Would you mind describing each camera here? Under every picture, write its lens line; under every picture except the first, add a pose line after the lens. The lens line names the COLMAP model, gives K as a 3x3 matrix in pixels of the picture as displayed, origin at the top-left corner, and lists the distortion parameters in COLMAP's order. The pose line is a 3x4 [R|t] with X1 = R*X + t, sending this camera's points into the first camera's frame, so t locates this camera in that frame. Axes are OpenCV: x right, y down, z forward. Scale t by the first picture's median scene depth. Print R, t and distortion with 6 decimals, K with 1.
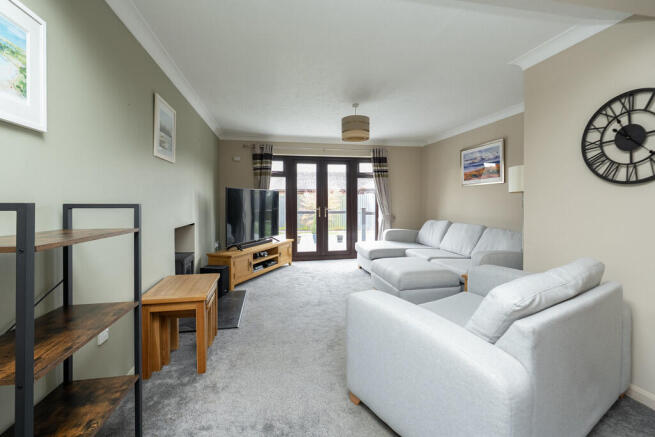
lens RADIAL K [[291.3, 0, 326.2], [0, 291.3, 203.9], [0, 0, 1]] dist [-0.004467, 0.001137]
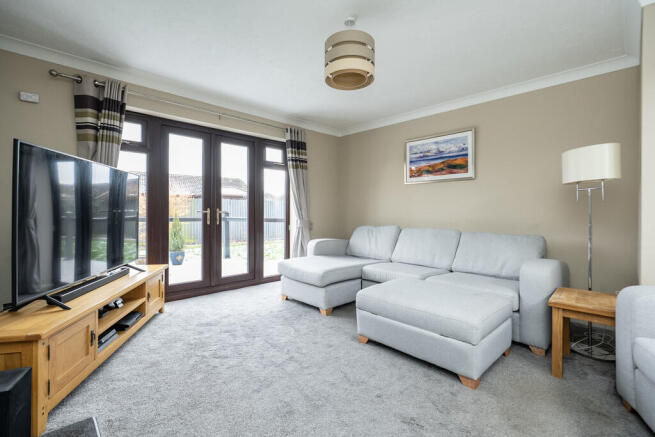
lens RADIAL K [[291.3, 0, 324.5], [0, 291.3, 213.2], [0, 0, 1]] dist [-0.004467, 0.001137]
pose [[0.843254, 0.006521, 0.537476, -0.161923], [-0.004784, 0.999978, -0.004628, 0.024529], [-0.537495, 0.001331, 0.843266, 0.375722]]
